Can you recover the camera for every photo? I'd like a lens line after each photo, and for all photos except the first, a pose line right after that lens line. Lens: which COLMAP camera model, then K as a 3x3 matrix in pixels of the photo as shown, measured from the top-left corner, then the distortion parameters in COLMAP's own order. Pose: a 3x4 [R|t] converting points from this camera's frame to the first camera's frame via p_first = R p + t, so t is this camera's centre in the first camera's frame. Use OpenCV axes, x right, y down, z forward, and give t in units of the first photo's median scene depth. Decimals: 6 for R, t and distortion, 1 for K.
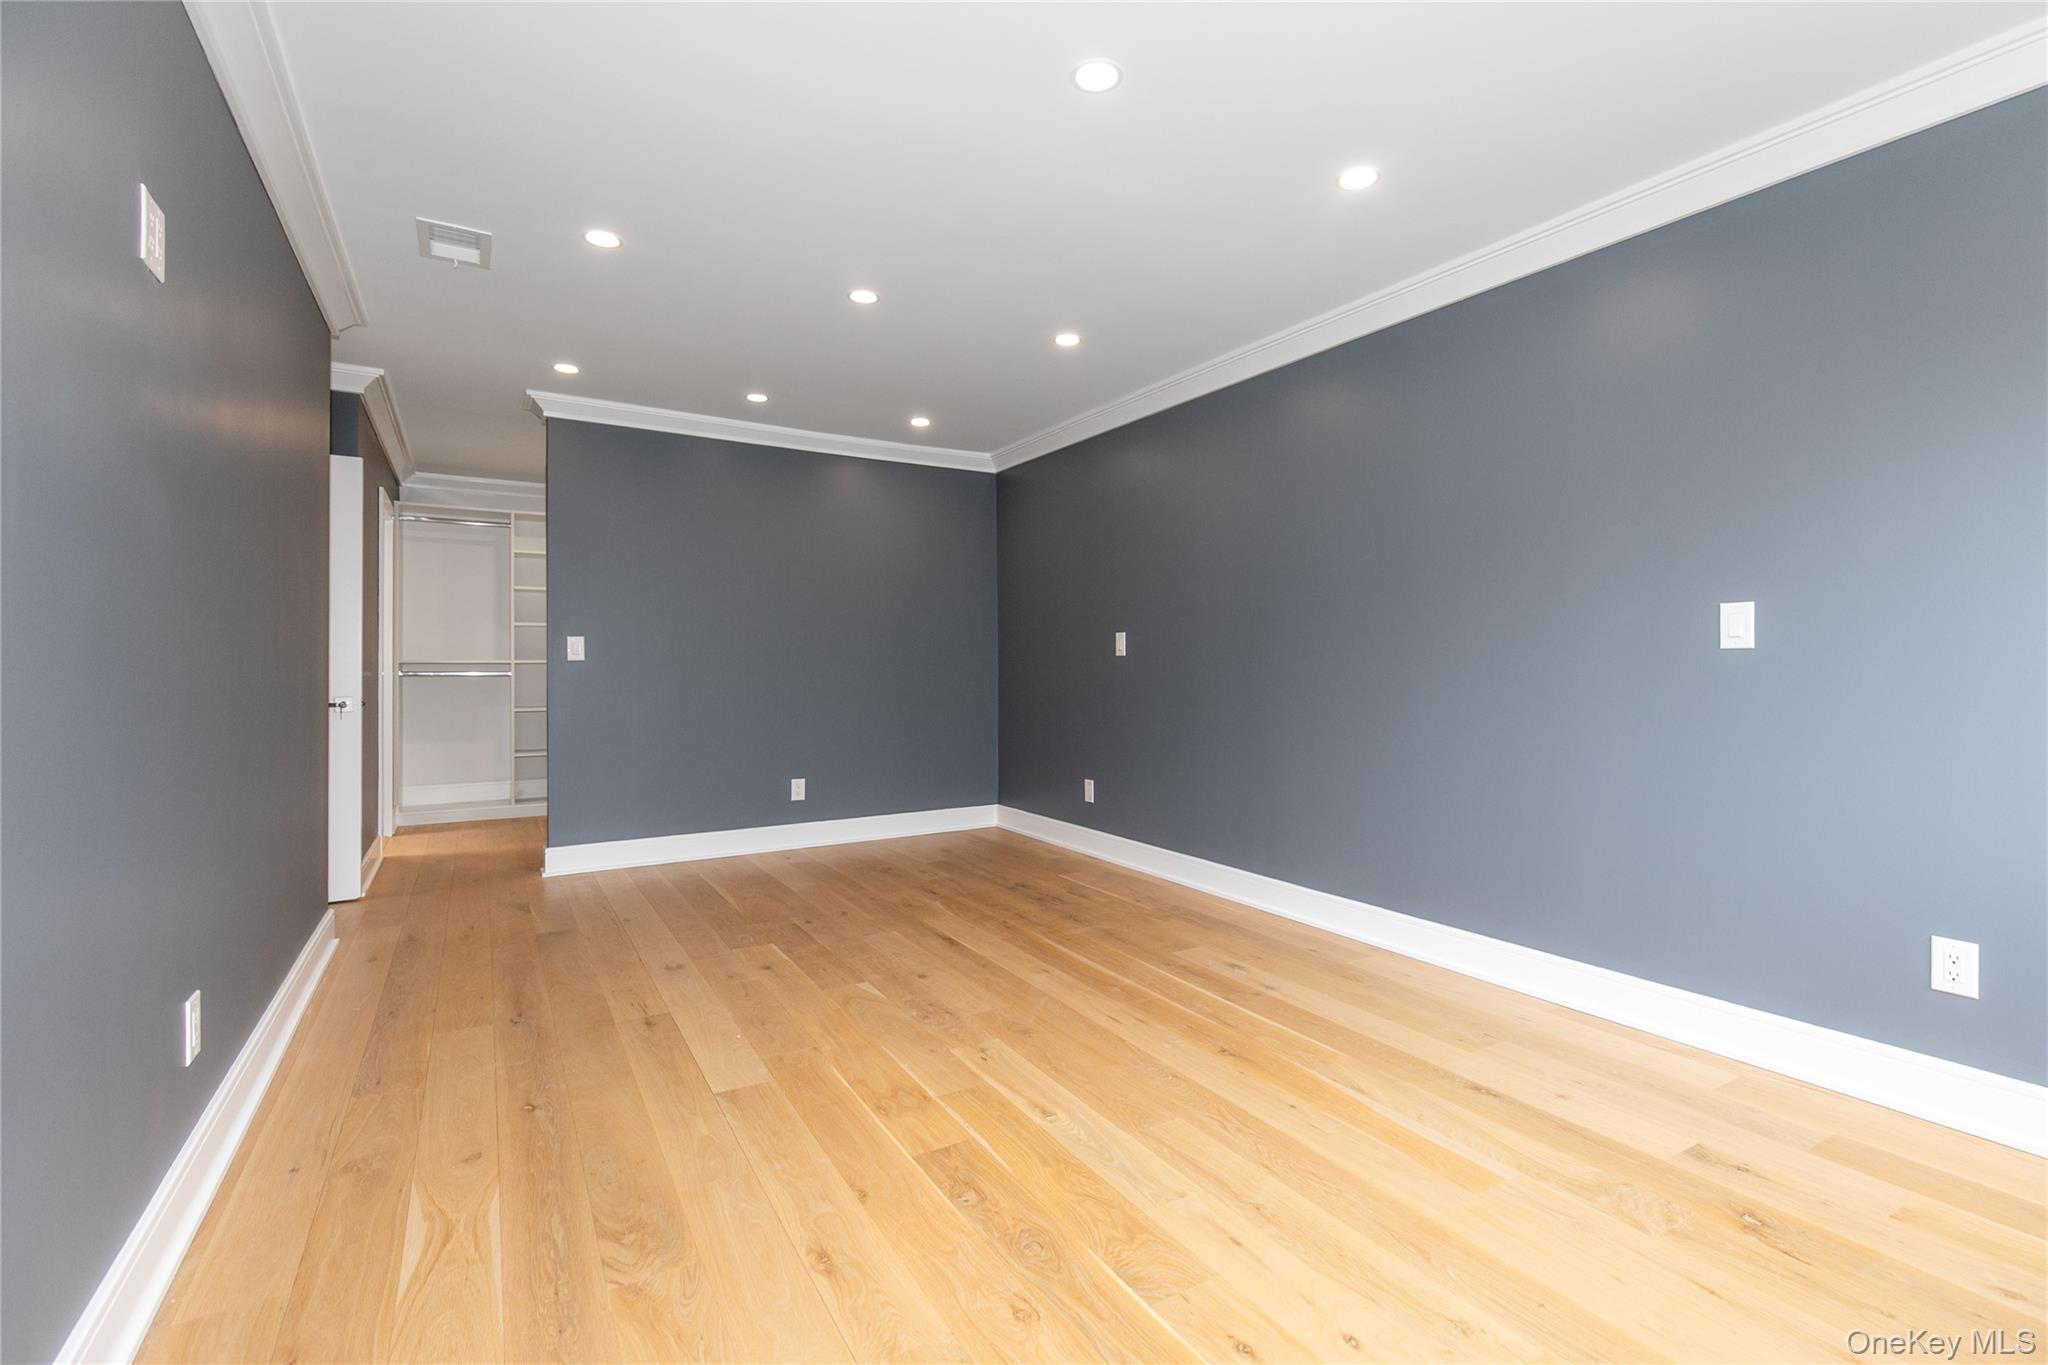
lens RADIAL K [[936.0, 0, 1019.7], [0, 936.0, 673.3], [0, 0, 1]] dist [0.005865, 0.000370]
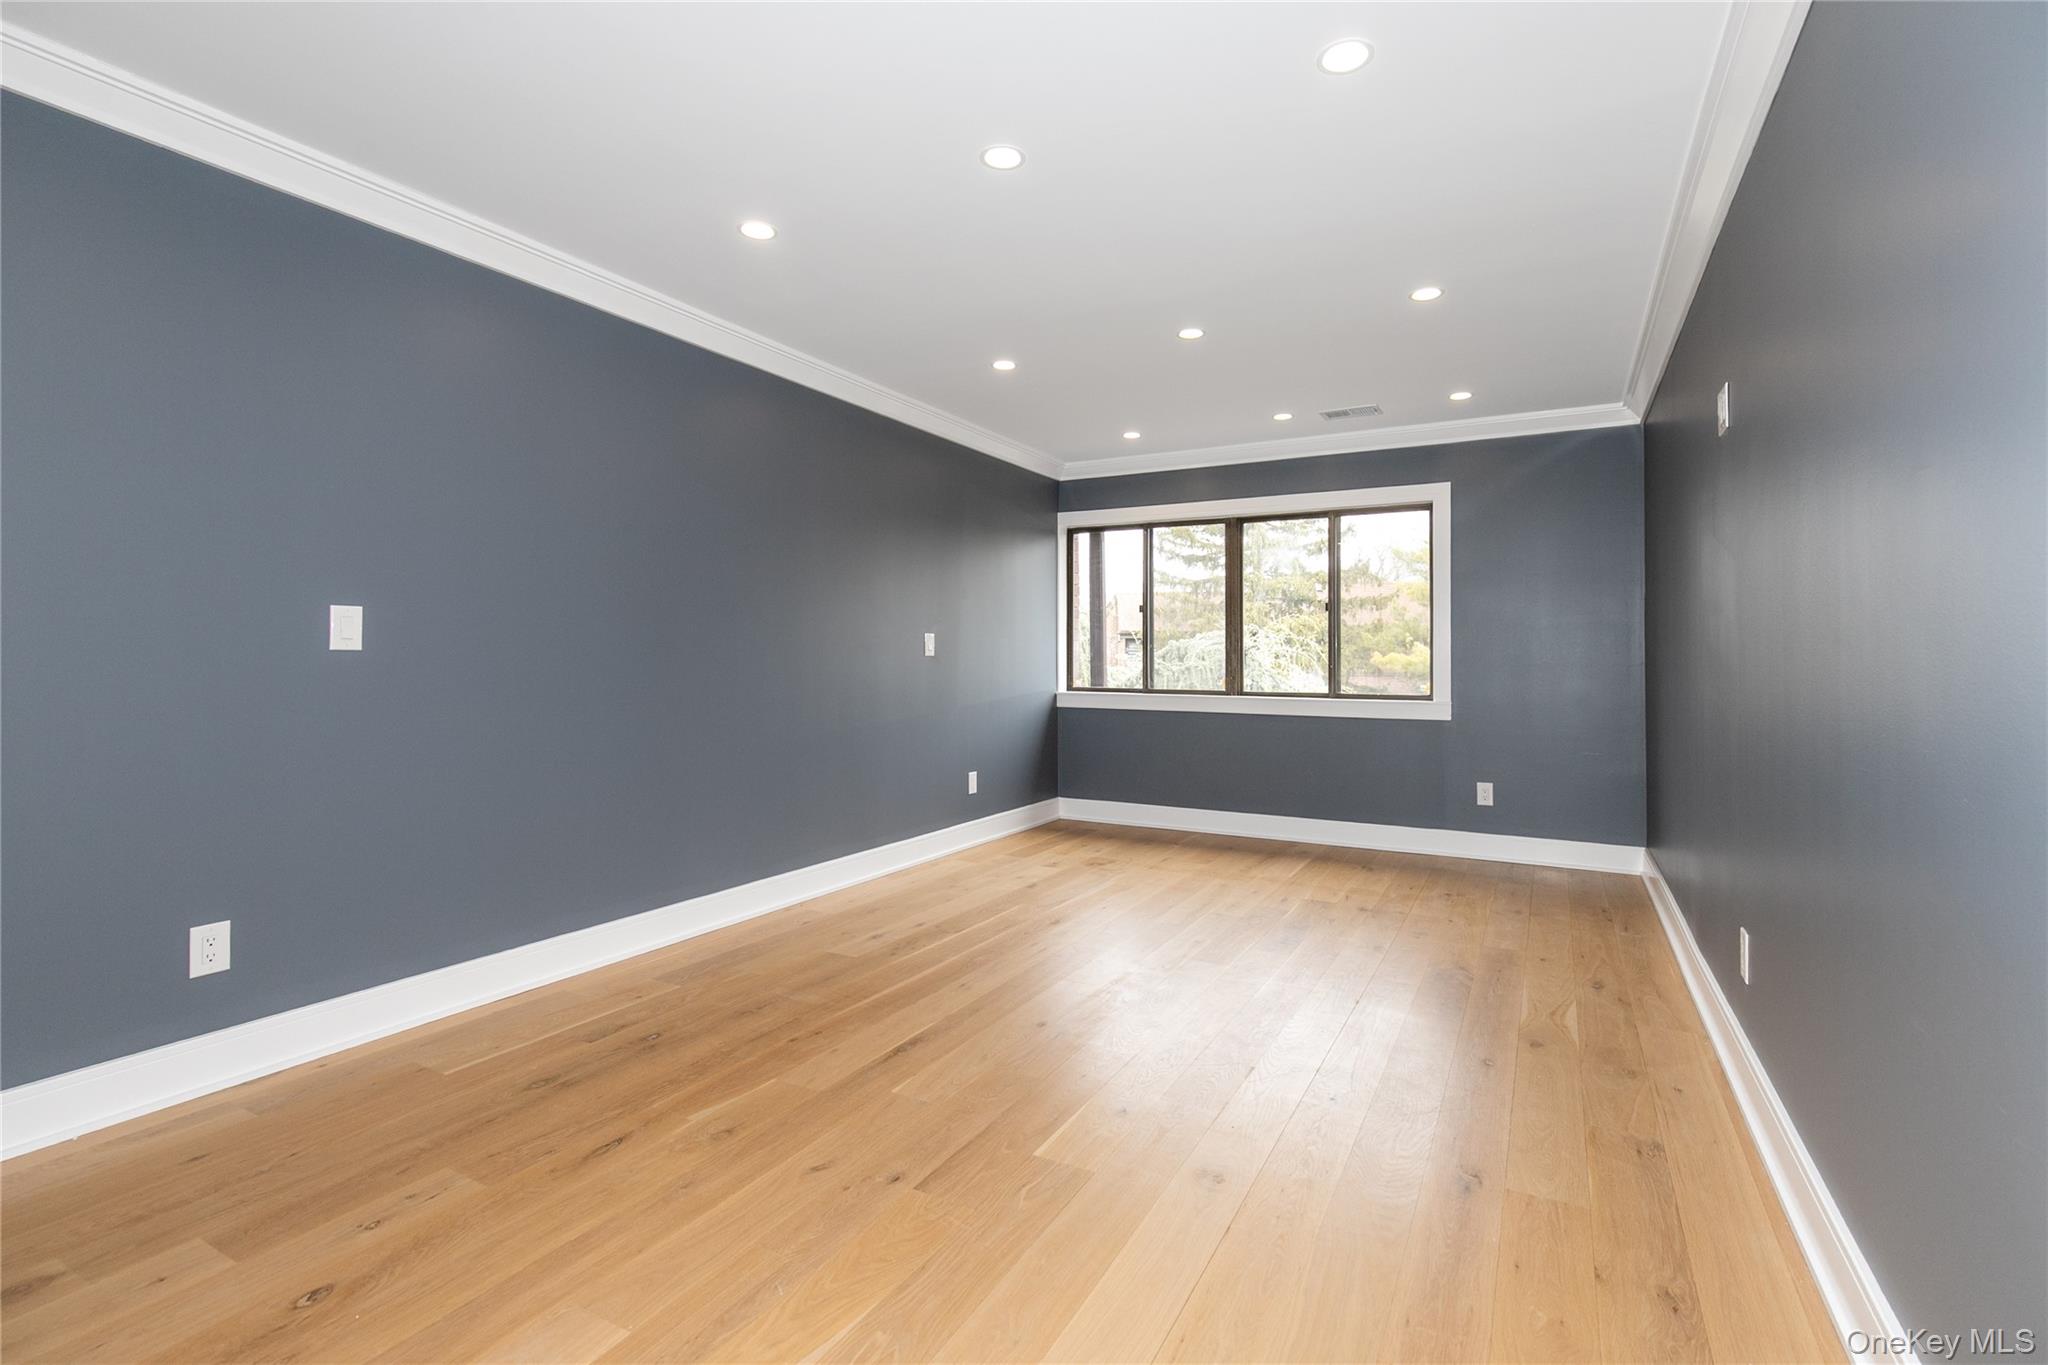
lens RADIAL K [[936.0, 0, 1019.7], [0, 936.0, 673.3], [0, 0, 1]] dist [0.005865, 0.000370]
pose [[-0.513210, 0.000124, 0.858263, -0.761311], [0.015550, 0.999837, 0.009154, -0.006387], [-0.858122, 0.018044, -0.513128, 1.332901]]
